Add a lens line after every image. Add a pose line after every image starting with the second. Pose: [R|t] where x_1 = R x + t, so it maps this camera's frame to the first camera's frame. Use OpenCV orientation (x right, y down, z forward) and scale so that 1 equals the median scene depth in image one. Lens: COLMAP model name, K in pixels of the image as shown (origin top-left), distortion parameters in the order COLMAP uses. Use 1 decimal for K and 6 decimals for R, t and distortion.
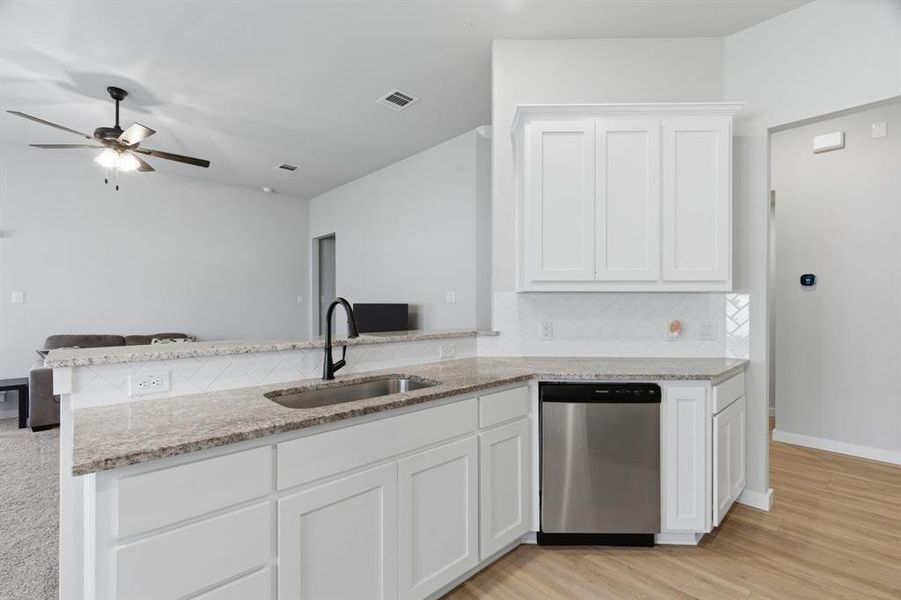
lens RADIAL K [[404.3, 0, 450.9], [0, 404.3, 304.0], [0, 0, 1]] dist [0.000002, 0.000020]
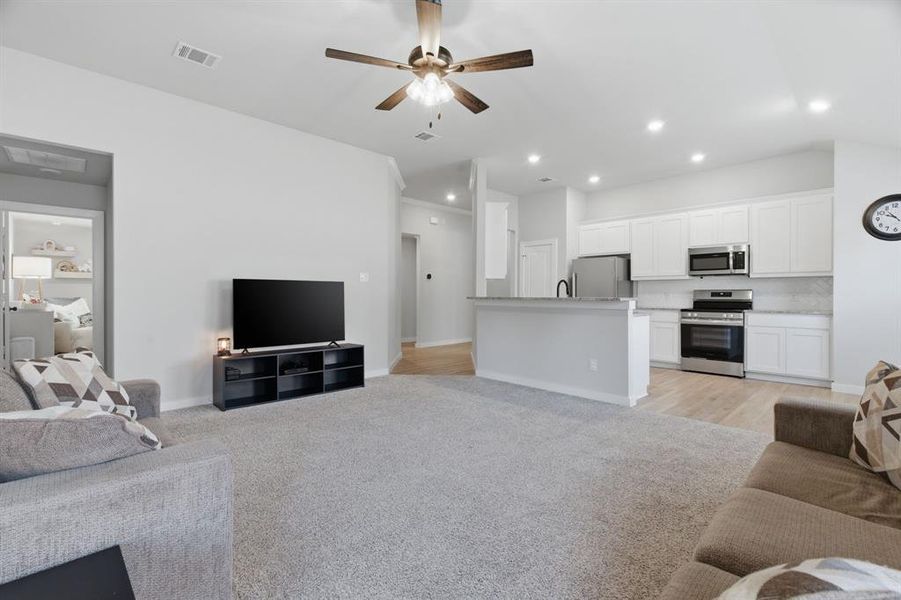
lens RADIAL K [[404.1, 0, 453.0], [0, 404.1, 293.7], [0, 0, 1]] dist [0.001295, 0.000156]
pose [[-0.018567, -0.000881, 0.999827, -2.066439], [0.000537, 0.999999, 0.000891, 0.053191], [-0.999827, 0.000554, -0.018567, 1.236176]]
